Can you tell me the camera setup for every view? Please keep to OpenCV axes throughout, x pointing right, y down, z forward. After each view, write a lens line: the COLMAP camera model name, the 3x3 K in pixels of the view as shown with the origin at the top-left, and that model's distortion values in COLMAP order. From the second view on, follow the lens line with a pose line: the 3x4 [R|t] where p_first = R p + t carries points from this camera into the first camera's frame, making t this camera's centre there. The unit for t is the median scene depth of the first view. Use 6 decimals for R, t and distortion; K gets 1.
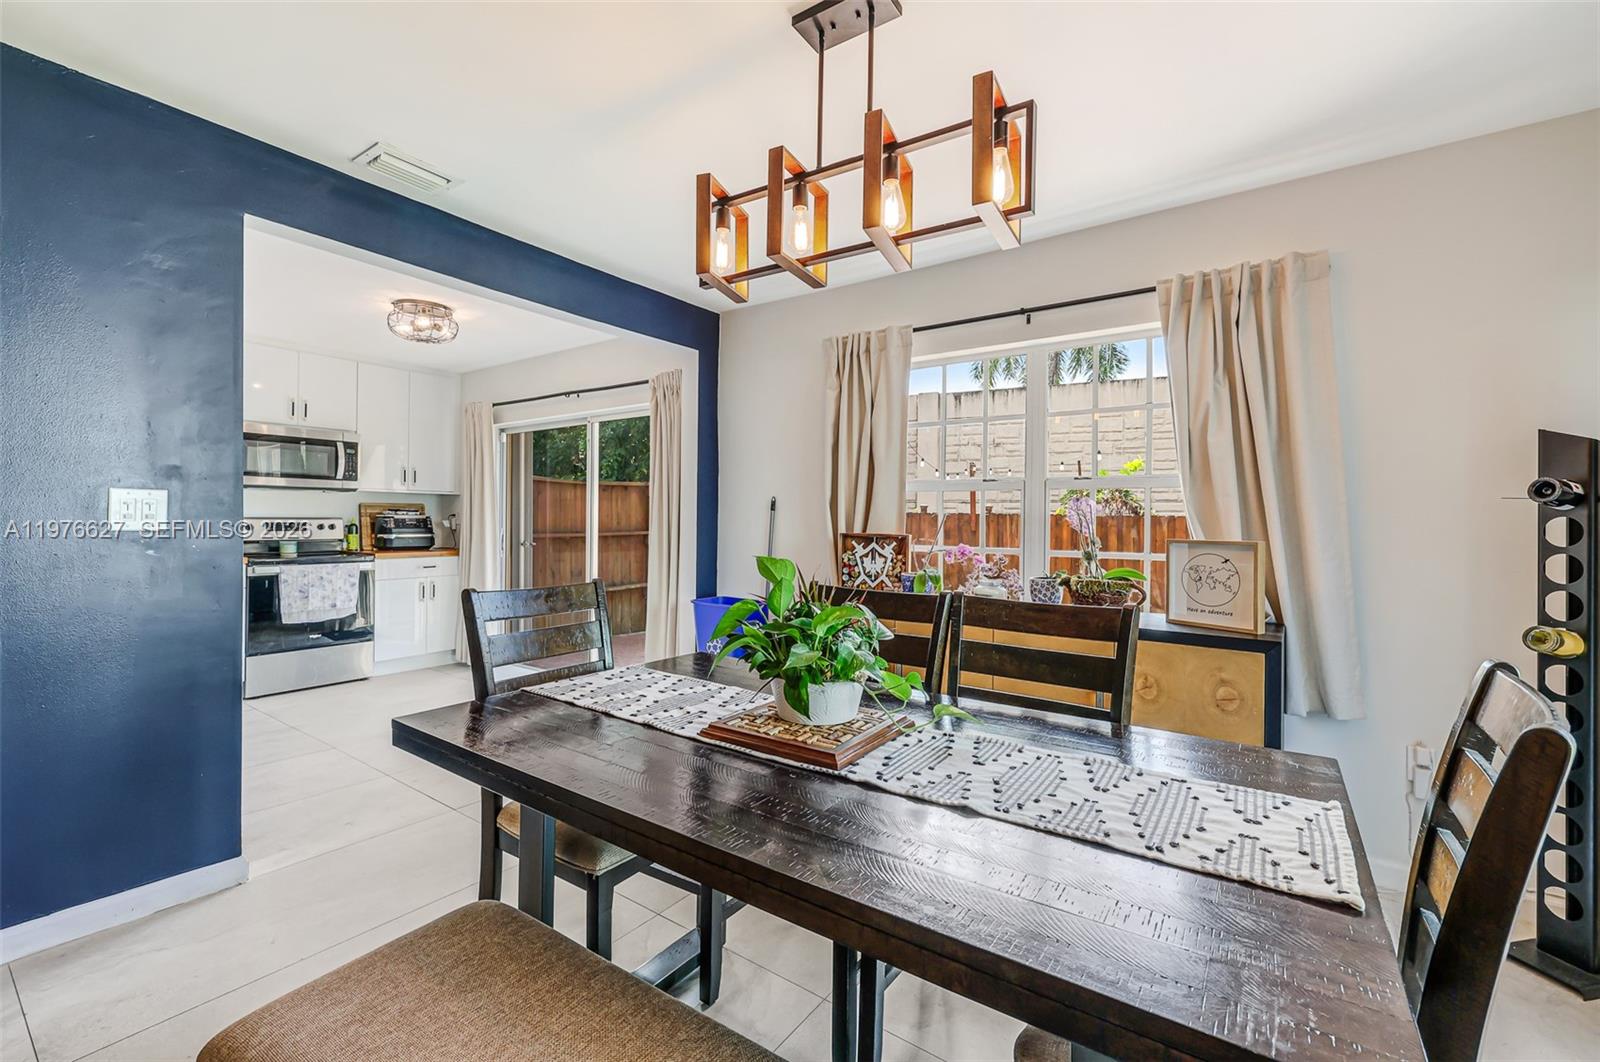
lens RADIAL K [[685.2, 0, 795.8], [0, 685.2, 523.0], [0, 0, 1]] dist [-0.000150, -0.000440]
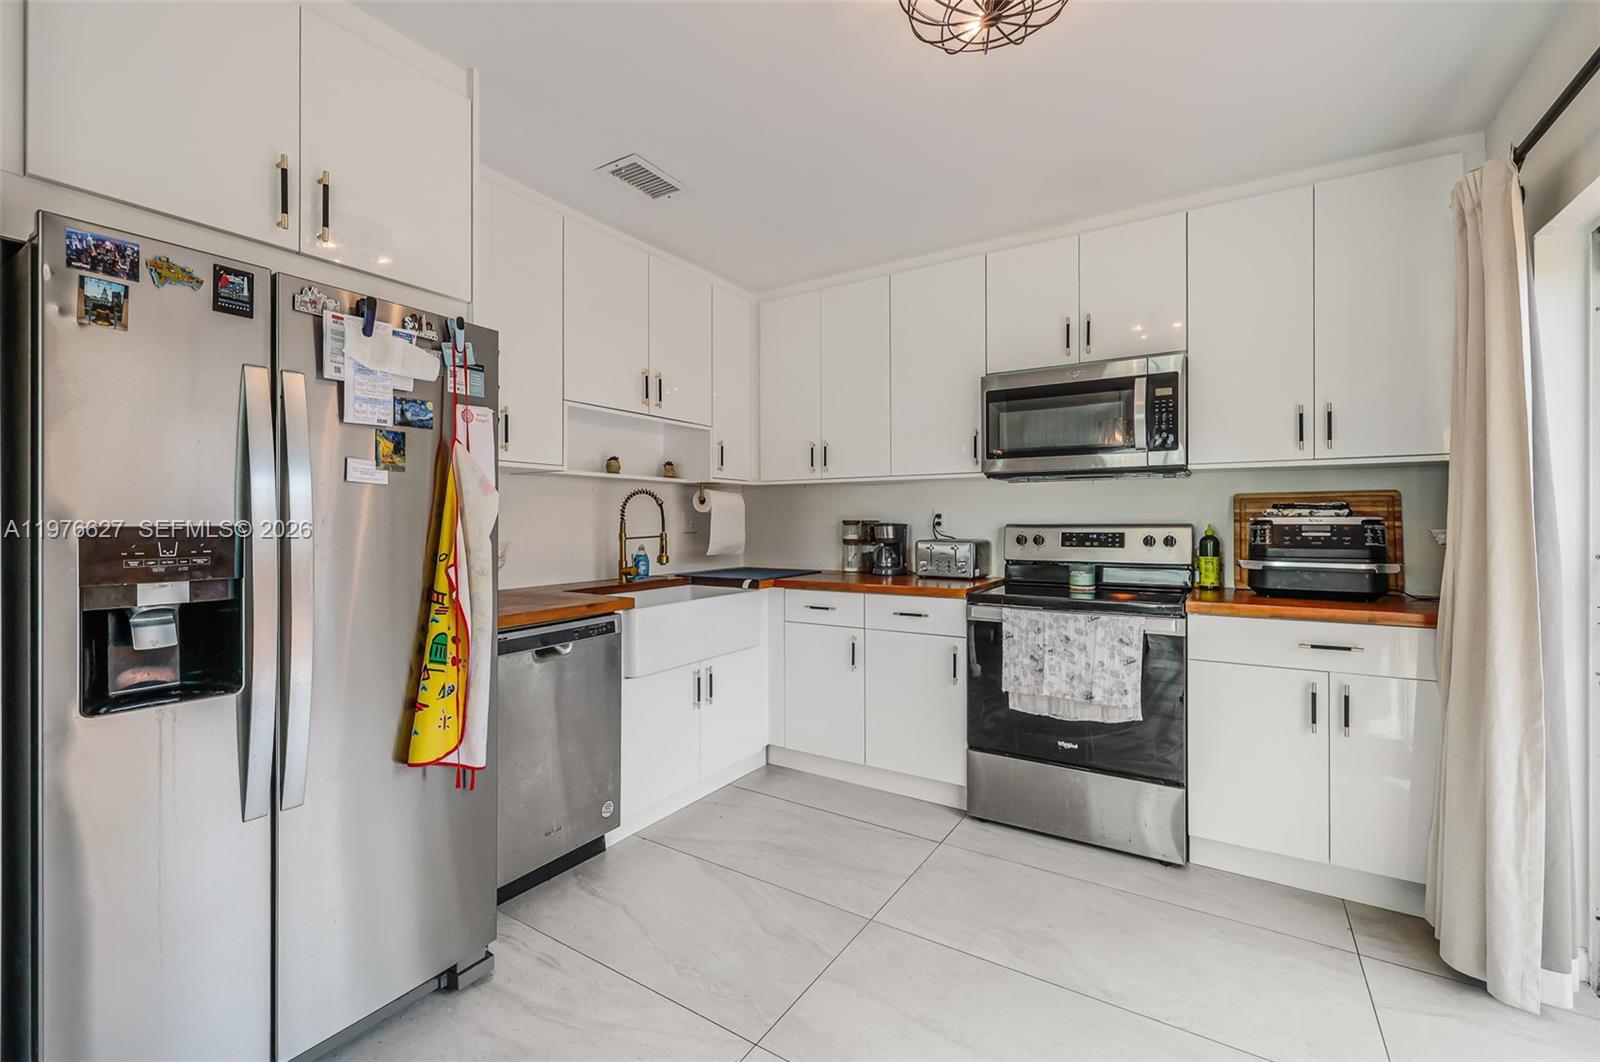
lens RADIAL K [[685.2, 0, 794.5], [0, 685.2, 521.9], [0, 0, 1]] dist [-0.000150, -0.000440]
pose [[0.030390, -0.009386, -0.999494, -0.156698], [-0.002037, 0.999953, -0.009452, -0.004048], [0.999536, 0.002324, 0.030370, 0.711131]]
